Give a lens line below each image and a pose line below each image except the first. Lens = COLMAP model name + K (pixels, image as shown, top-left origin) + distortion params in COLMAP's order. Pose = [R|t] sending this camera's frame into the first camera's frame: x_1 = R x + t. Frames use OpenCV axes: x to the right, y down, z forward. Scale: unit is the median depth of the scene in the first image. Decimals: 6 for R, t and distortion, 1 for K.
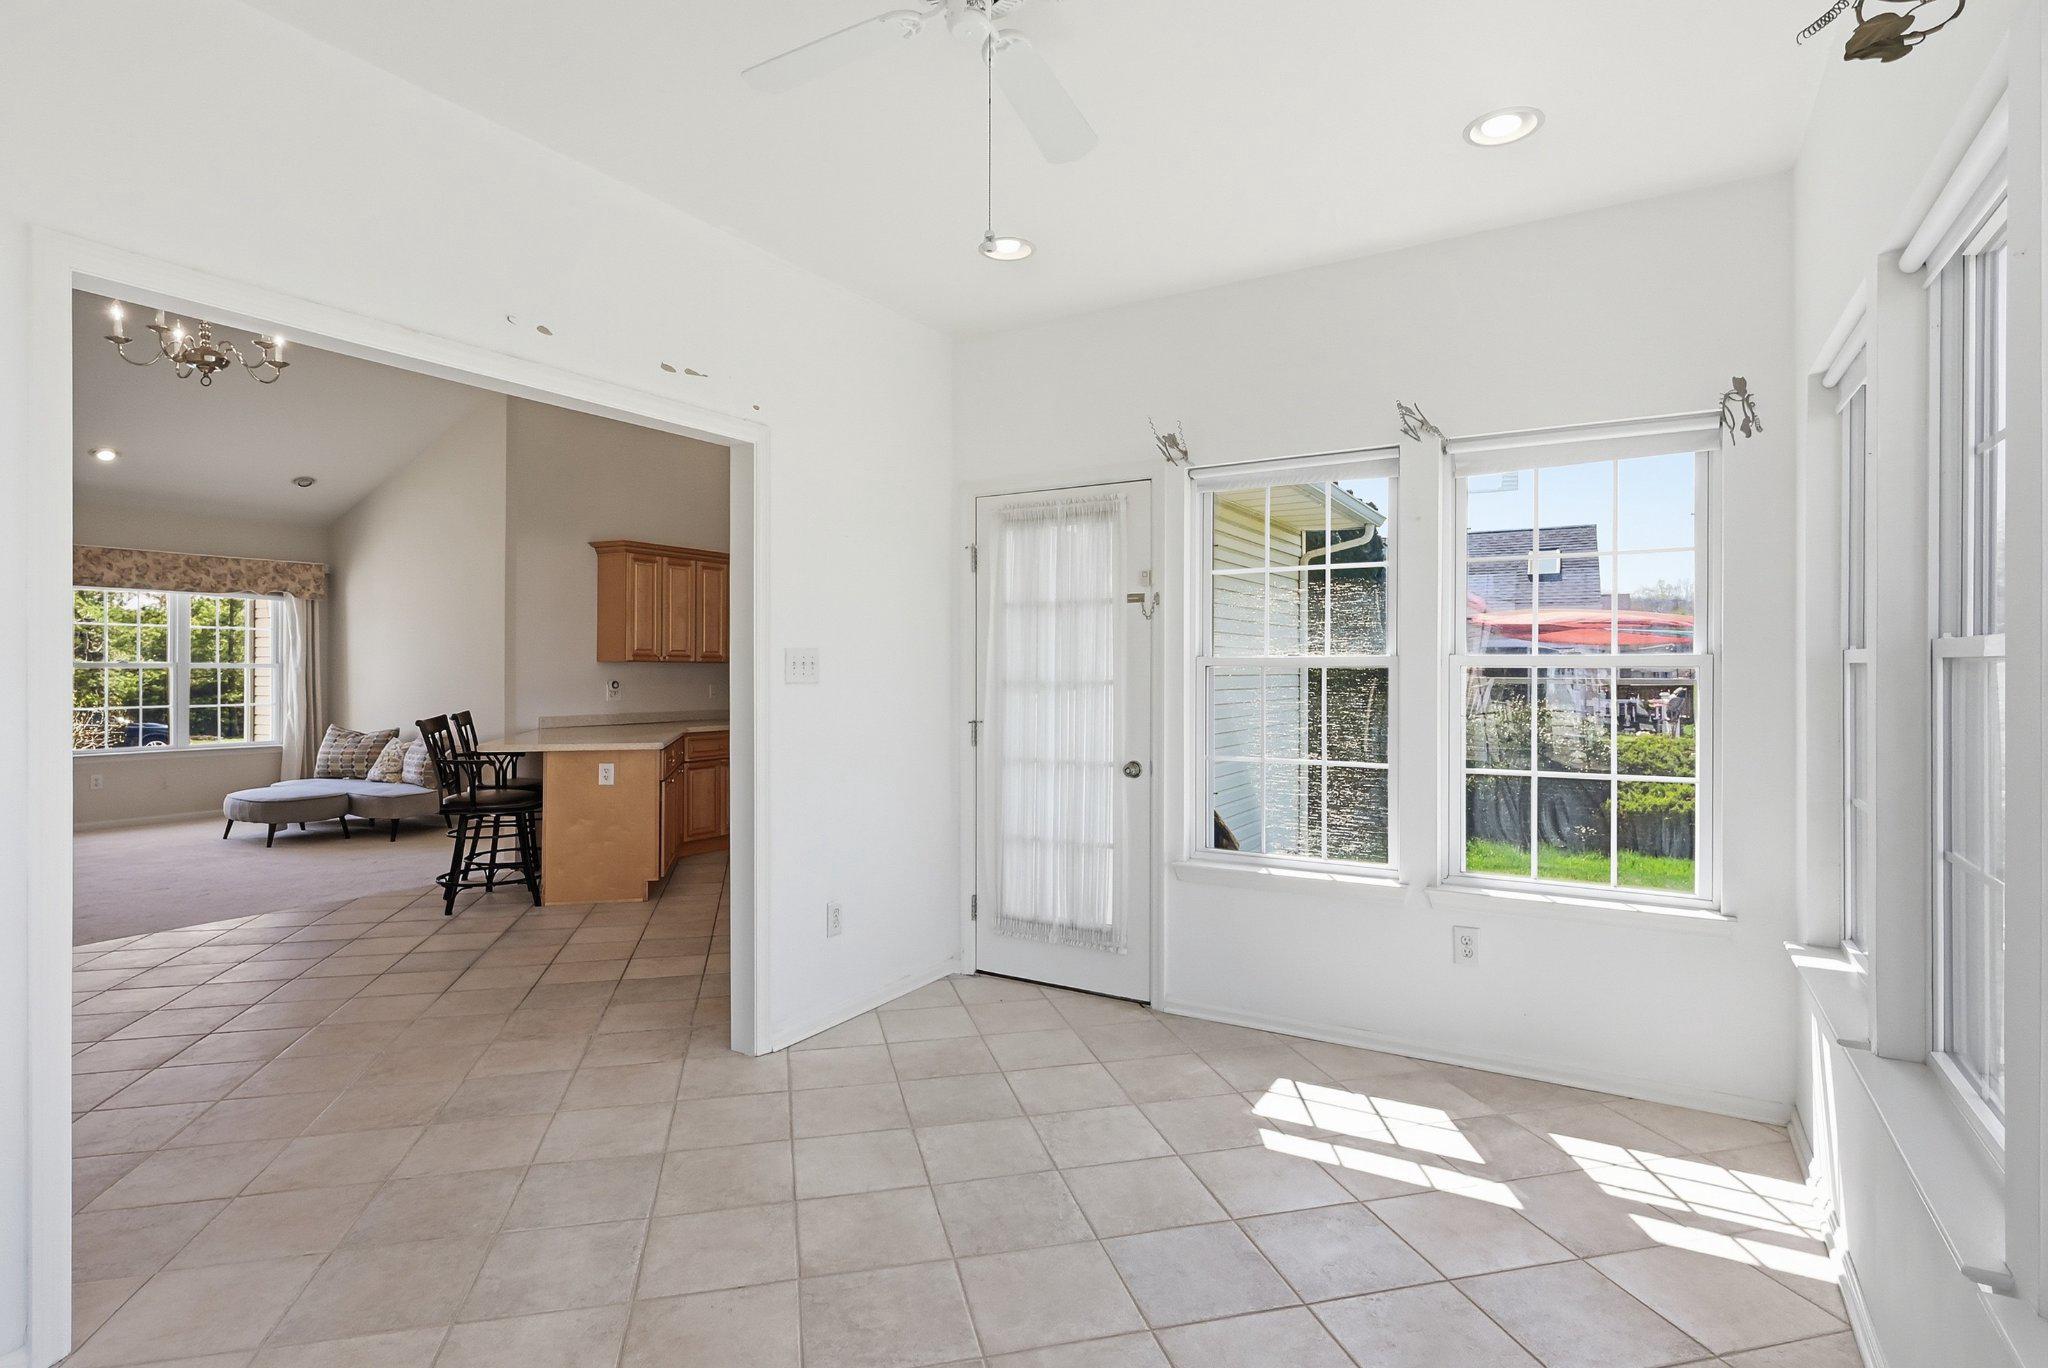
lens RADIAL K [[1023.0, 0, 1024.7], [0, 1023.0, 678.2], [0, 0, 1]] dist [-0.002479, 0.000348]
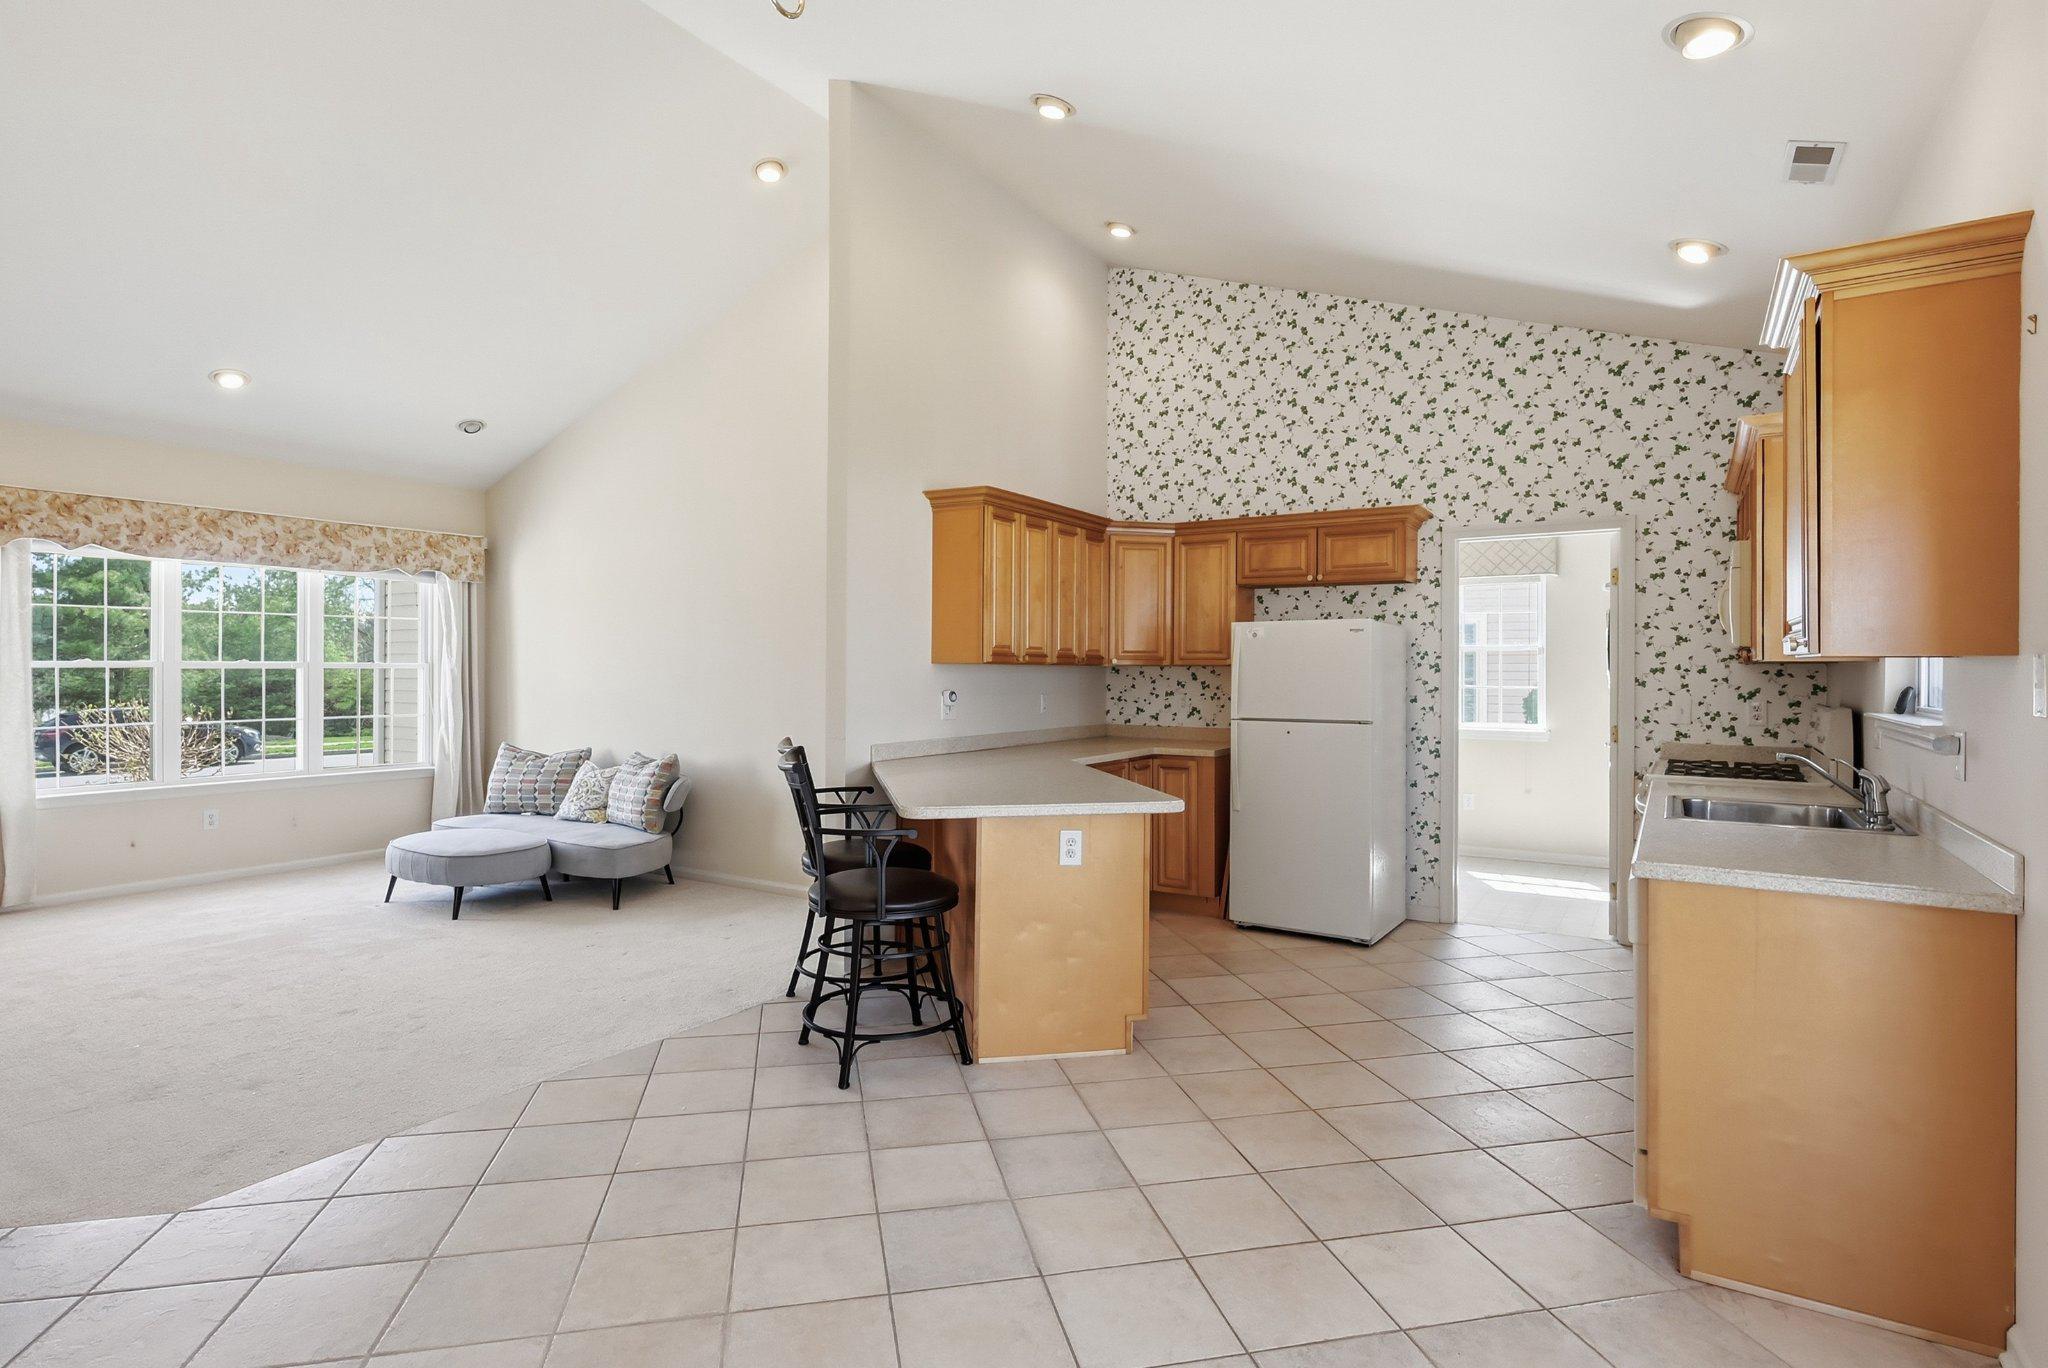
lens RADIAL K [[1019.7, 0, 1023.4], [0, 1019.7, 673.5], [0, 0, 1]] dist [-0.001522, 0.000353]
pose [[0.999625, 0.001766, -0.027320, -0.292059], [-0.001797, 0.999998, -0.001090, -0.007477], [0.027318, 0.001138, 0.999626, 0.267084]]
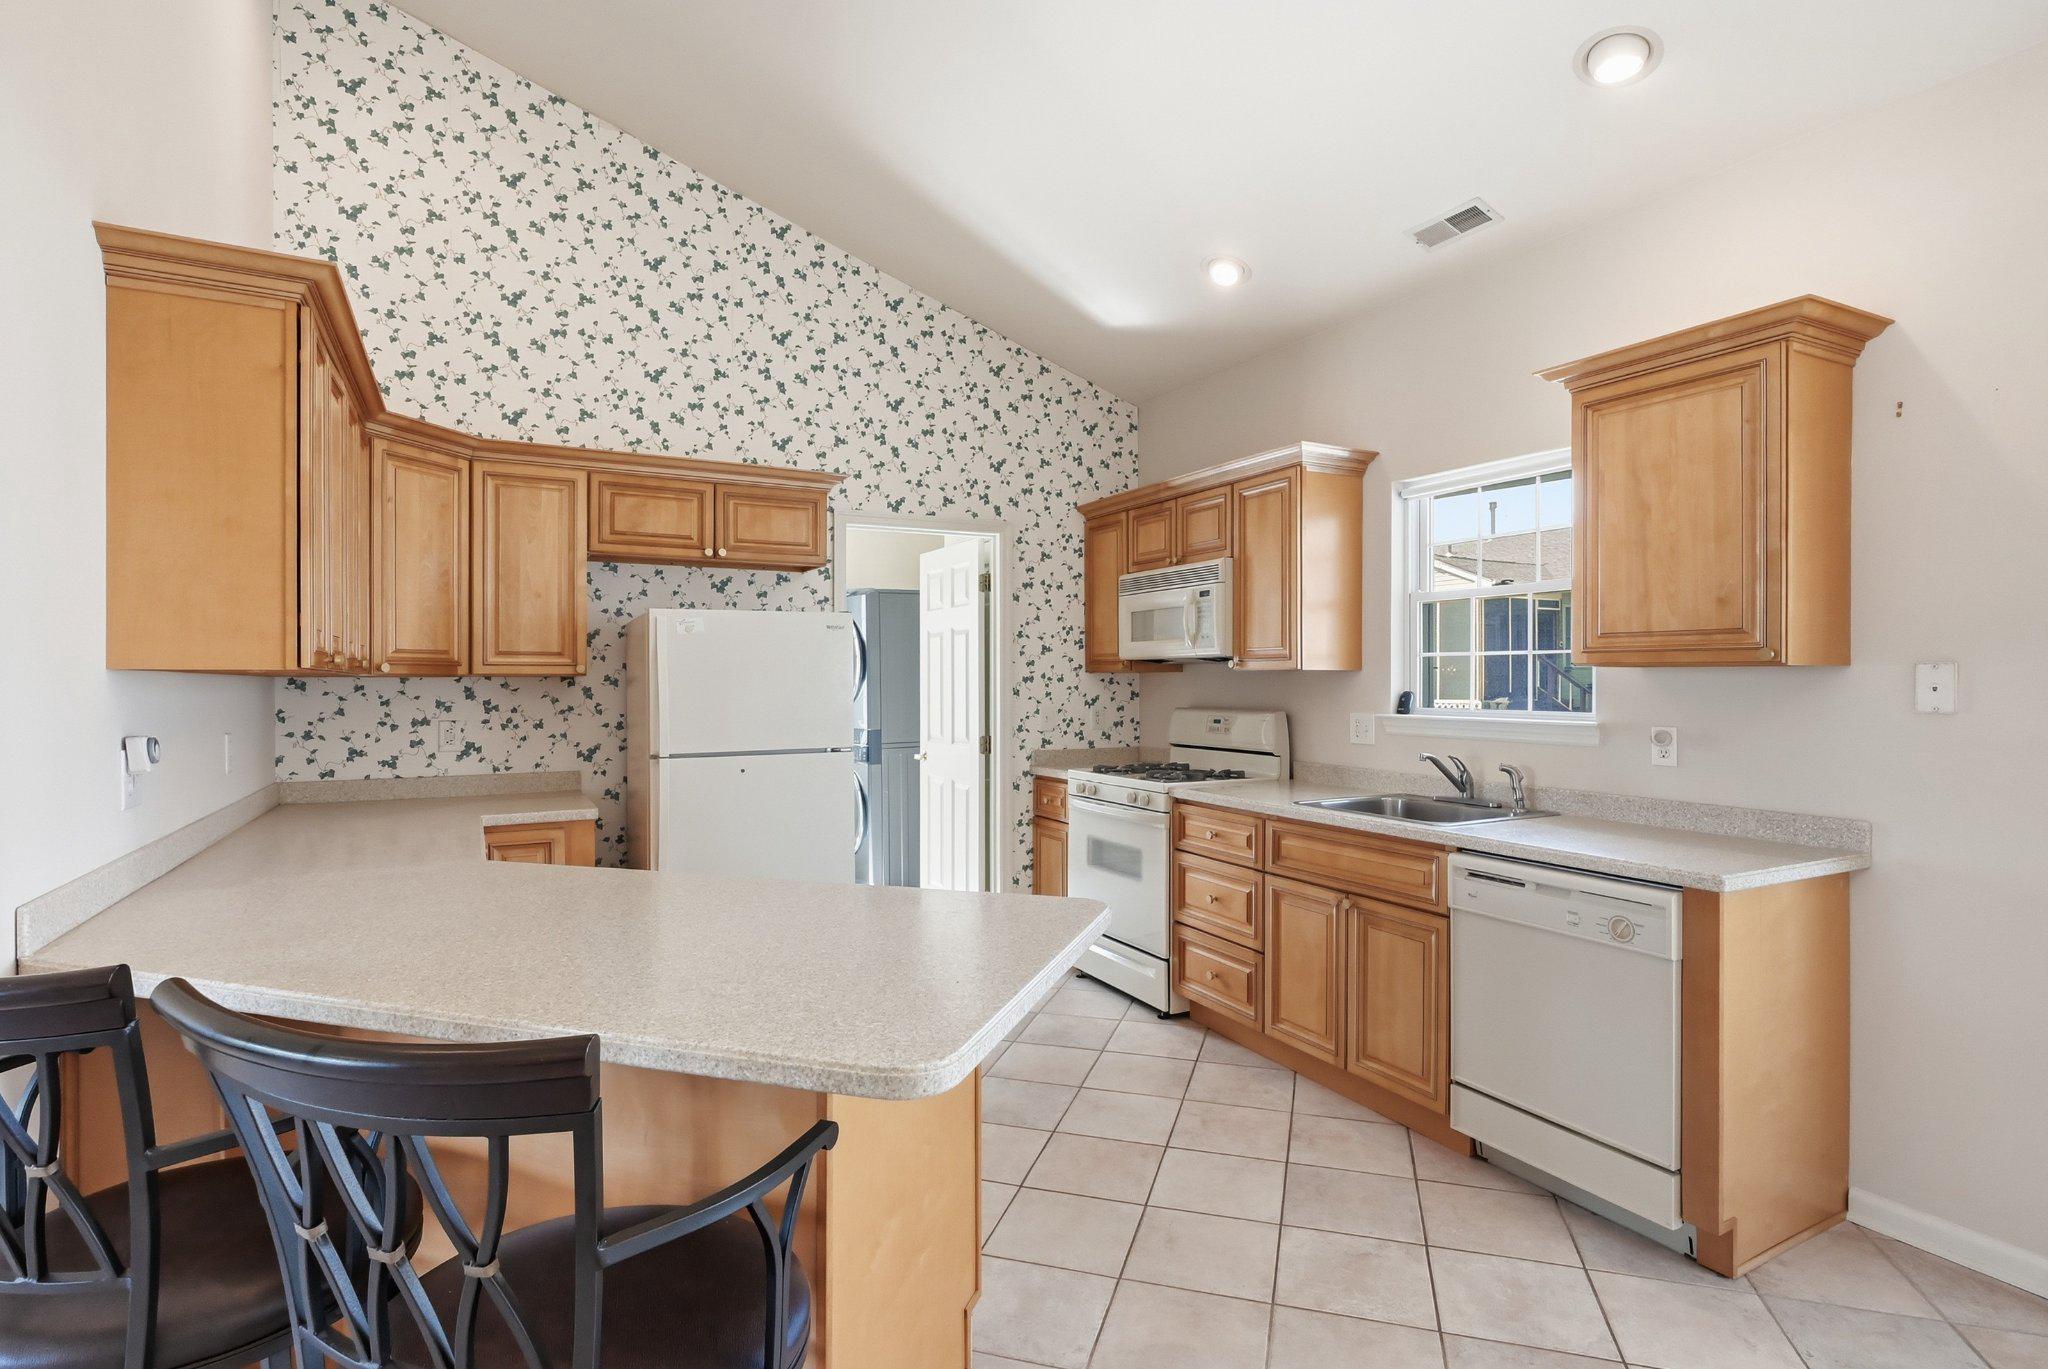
lens RADIAL K [[1023.0, 0, 1024.7], [0, 1023.0, 678.7], [0, 0, 1]] dist [-0.002479, 0.000348]
pose [[0.520083, -0.004756, 0.854102, -0.454038], [0.006653, 0.999977, 0.001518, -0.011816], [-0.854090, 0.004893, 0.520103, 0.563105]]
